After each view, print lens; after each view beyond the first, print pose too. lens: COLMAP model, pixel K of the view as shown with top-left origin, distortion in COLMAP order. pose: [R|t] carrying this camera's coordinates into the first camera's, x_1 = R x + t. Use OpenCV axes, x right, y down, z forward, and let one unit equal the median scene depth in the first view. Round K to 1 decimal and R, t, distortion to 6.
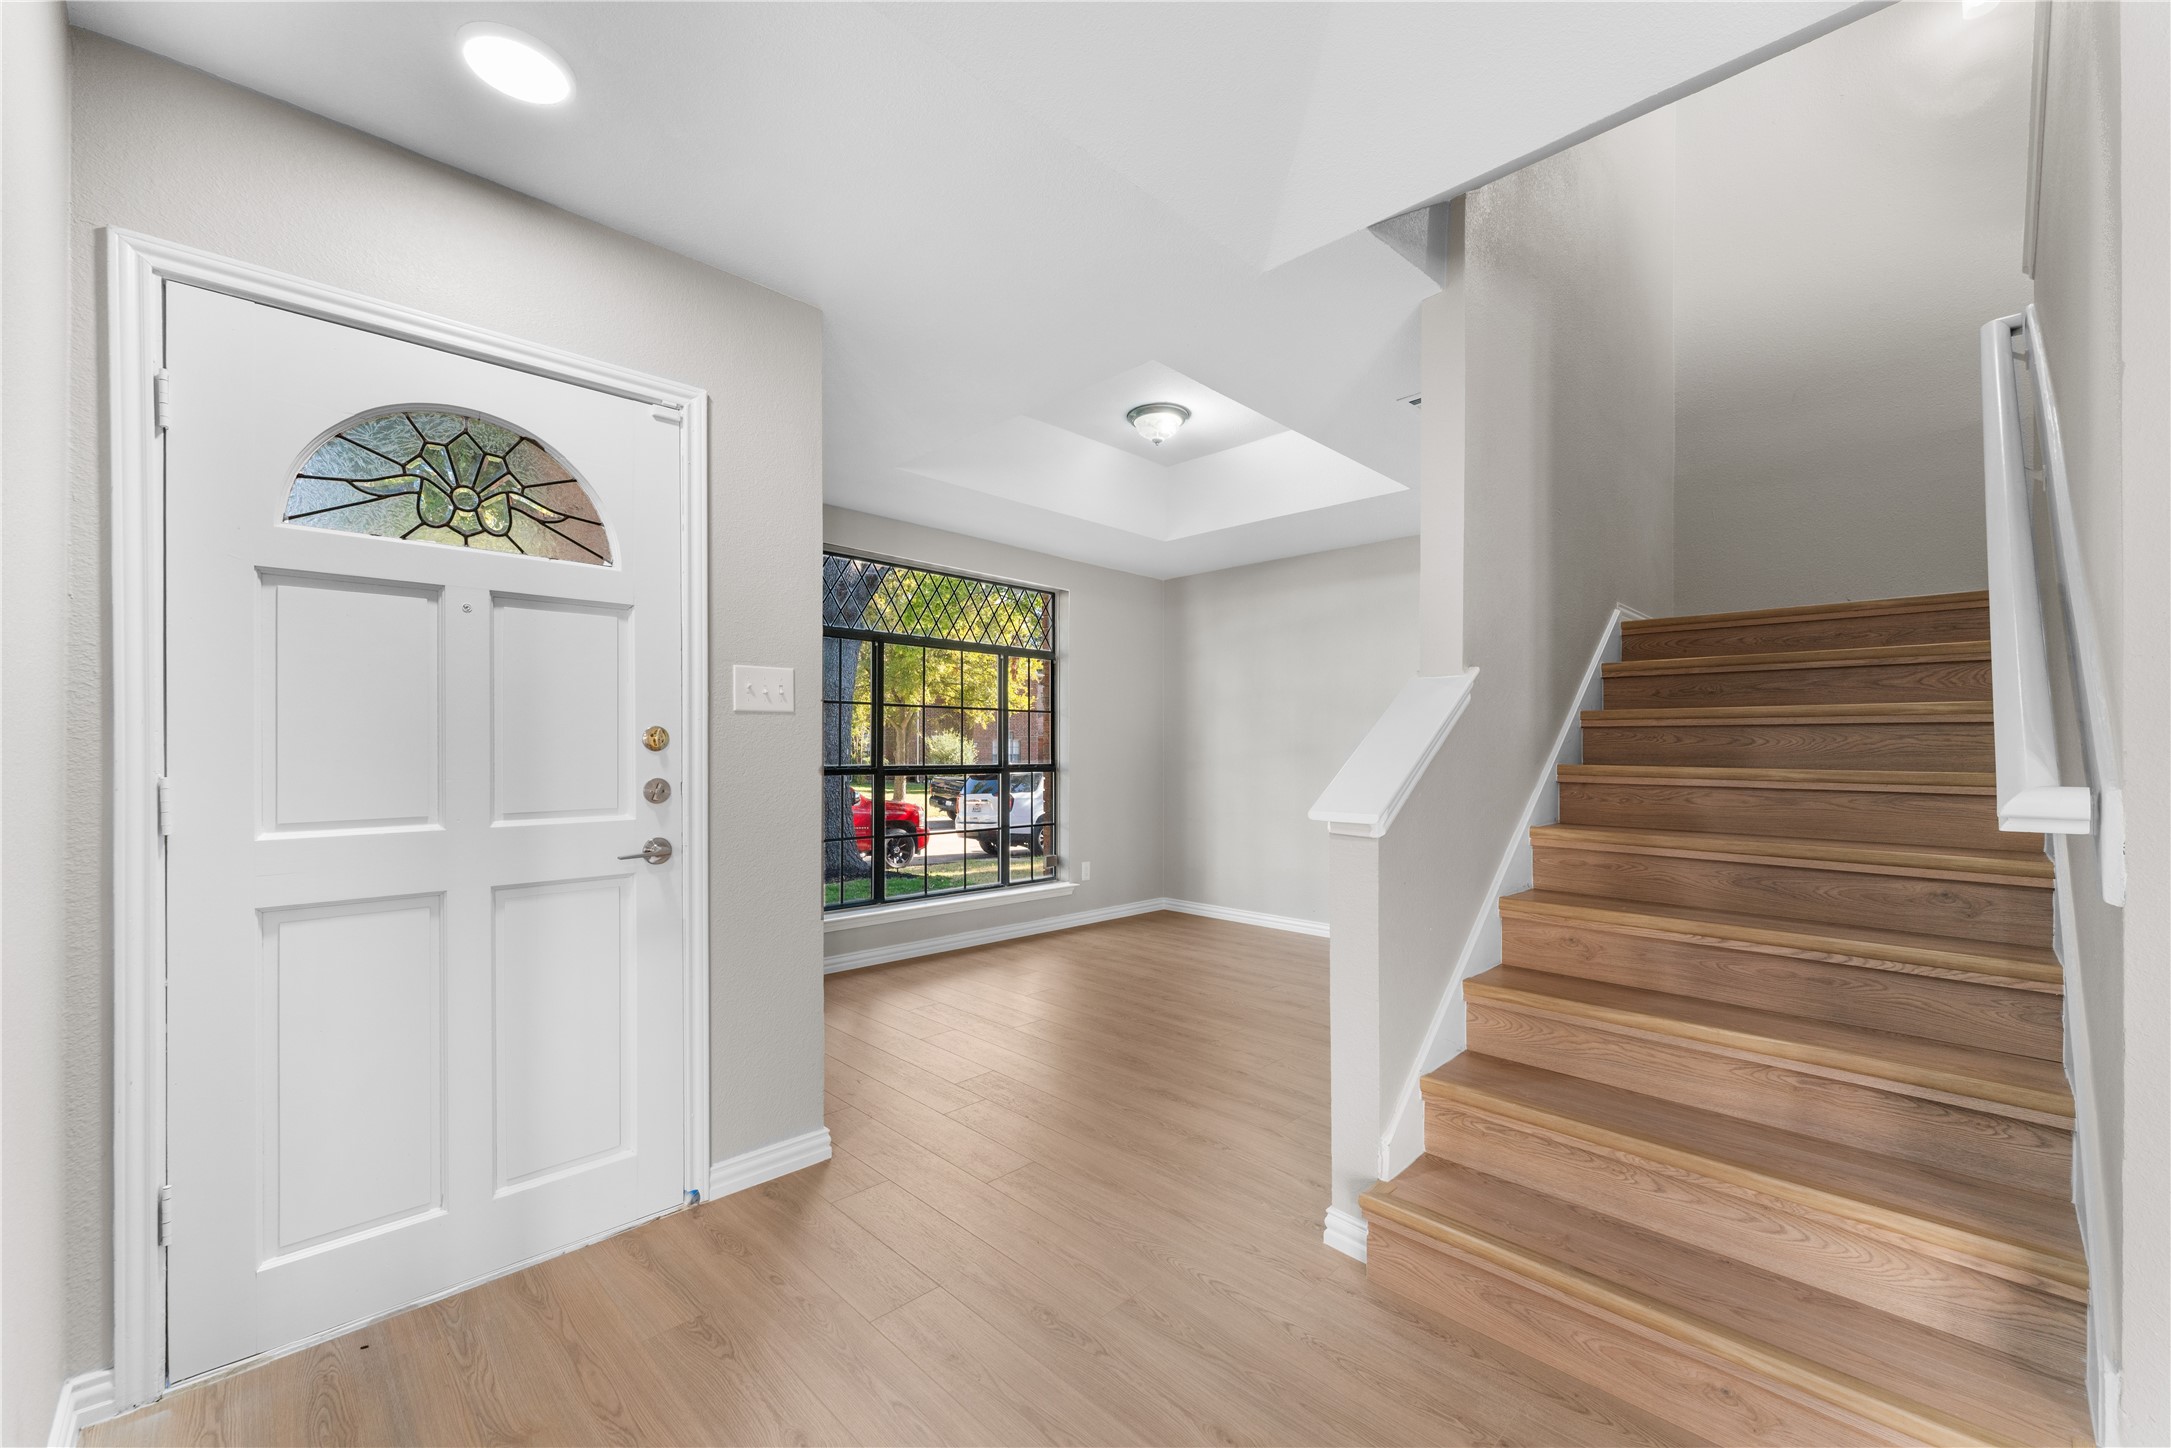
lens RADIAL K [[866.6, 0, 1069.9], [0, 866.6, 740.4], [0, 0, 1]] dist [-0.001040, 0.000402]
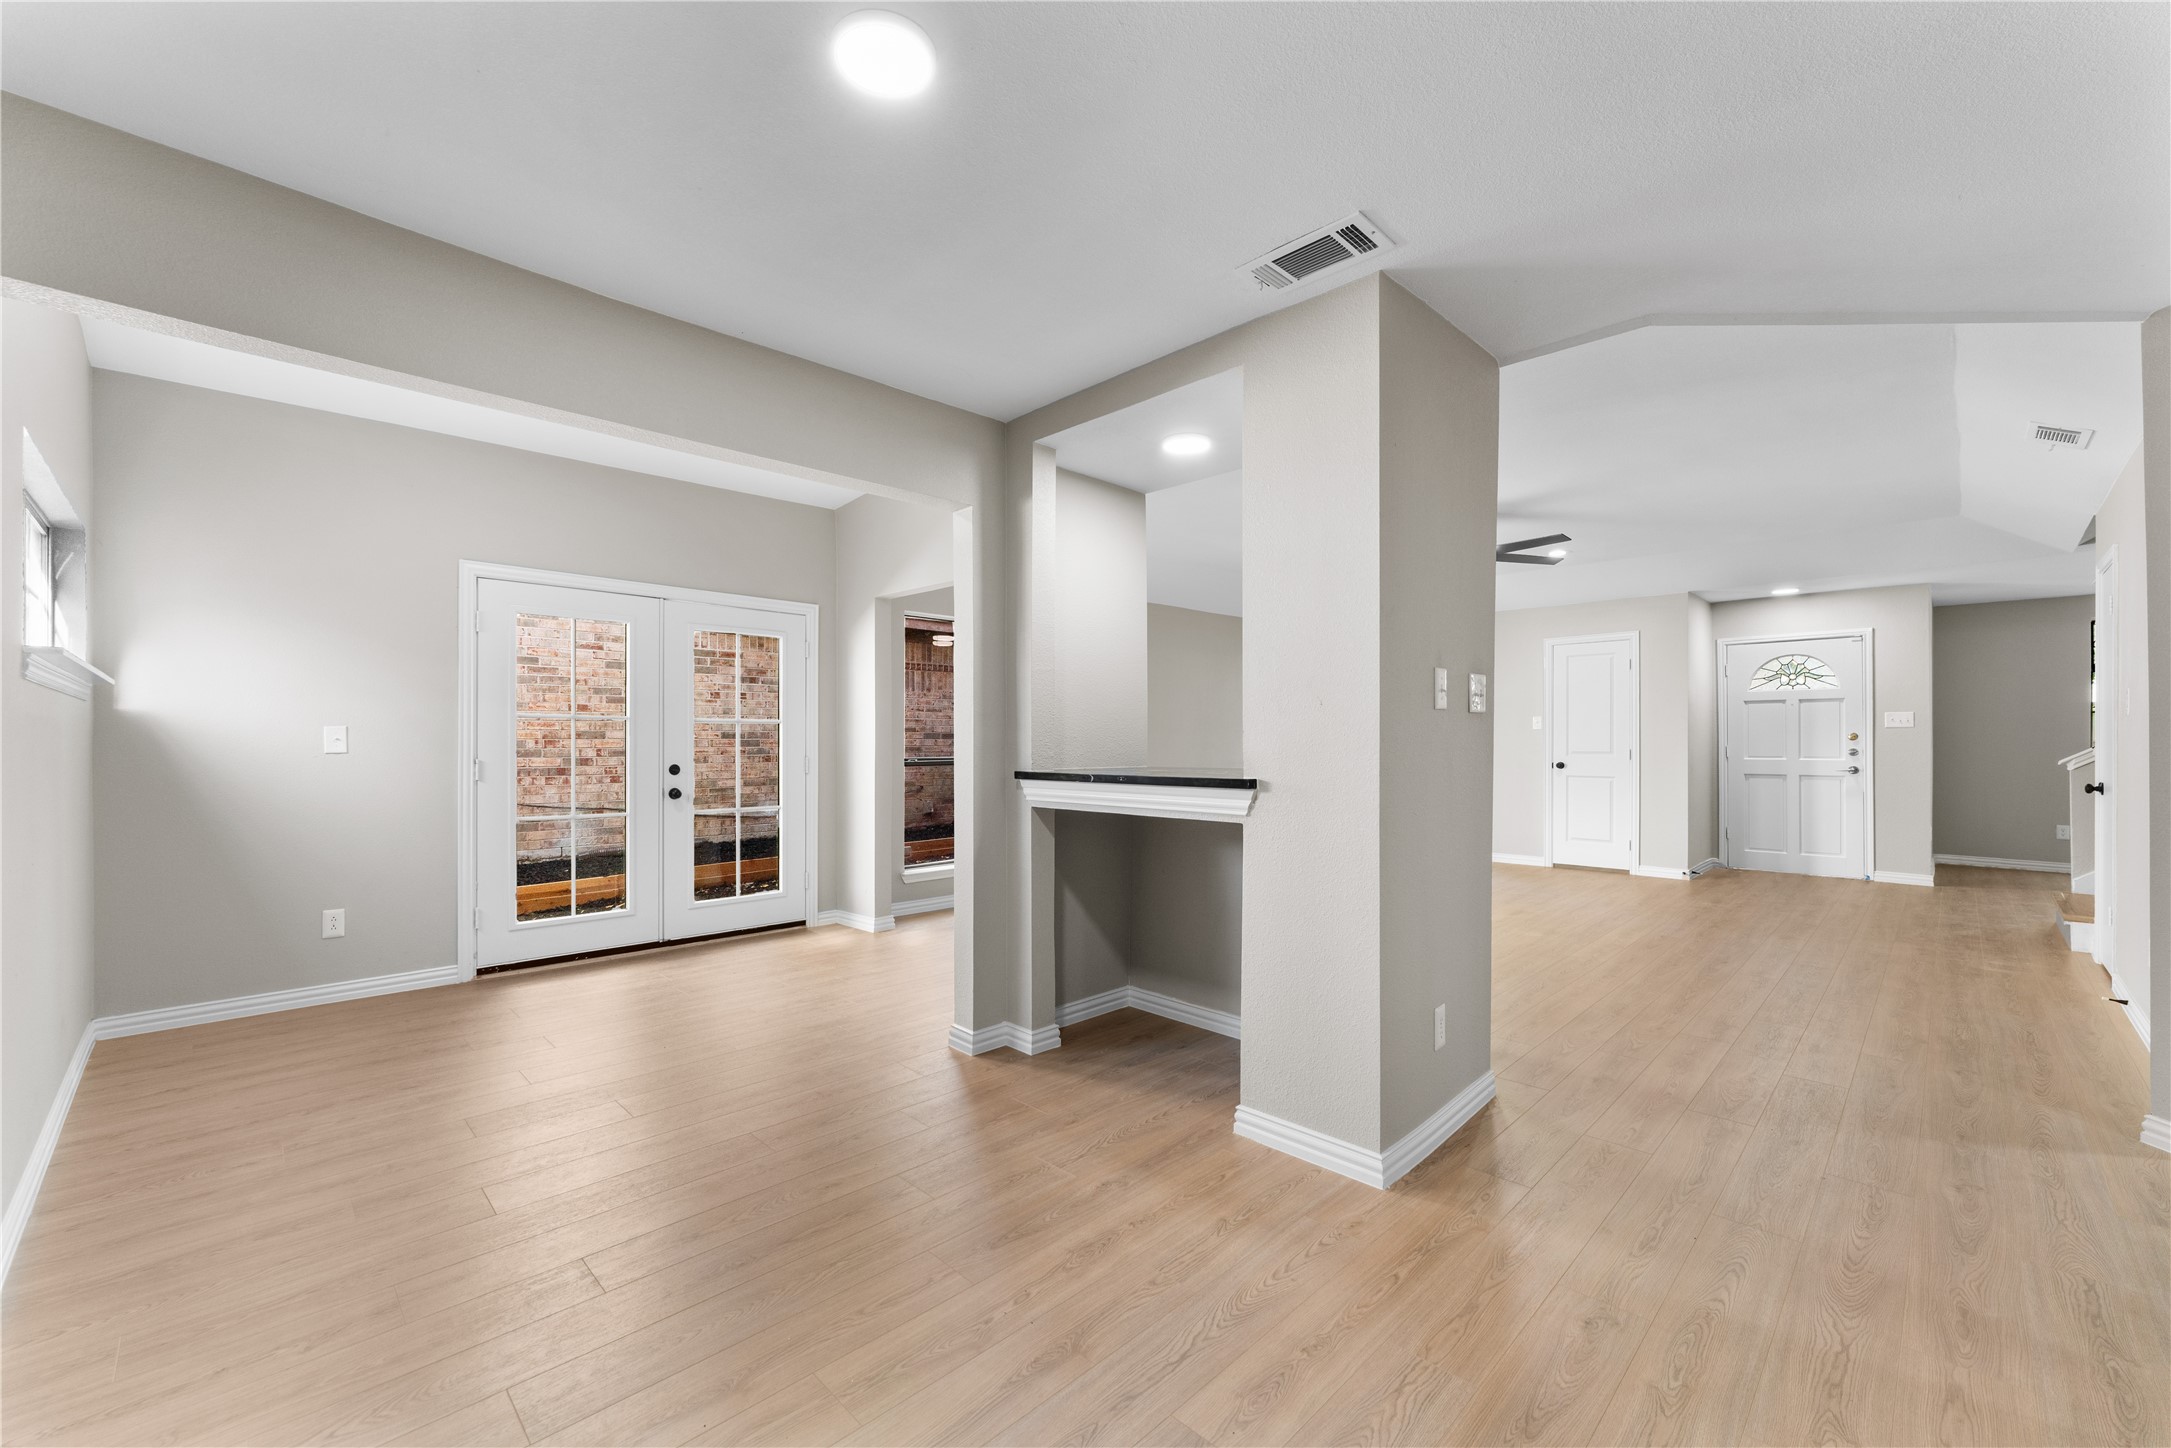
lens RADIAL K [[866.6, 0, 1069.9], [0, 866.6, 740.4], [0, 0, 1]] dist [-0.001040, 0.000402]
pose [[-0.002015, -0.003869, -0.999990, 1.346255], [0.005988, 0.999975, -0.003881, 0.003438], [0.999980, -0.005995, -0.001992, -0.946246]]
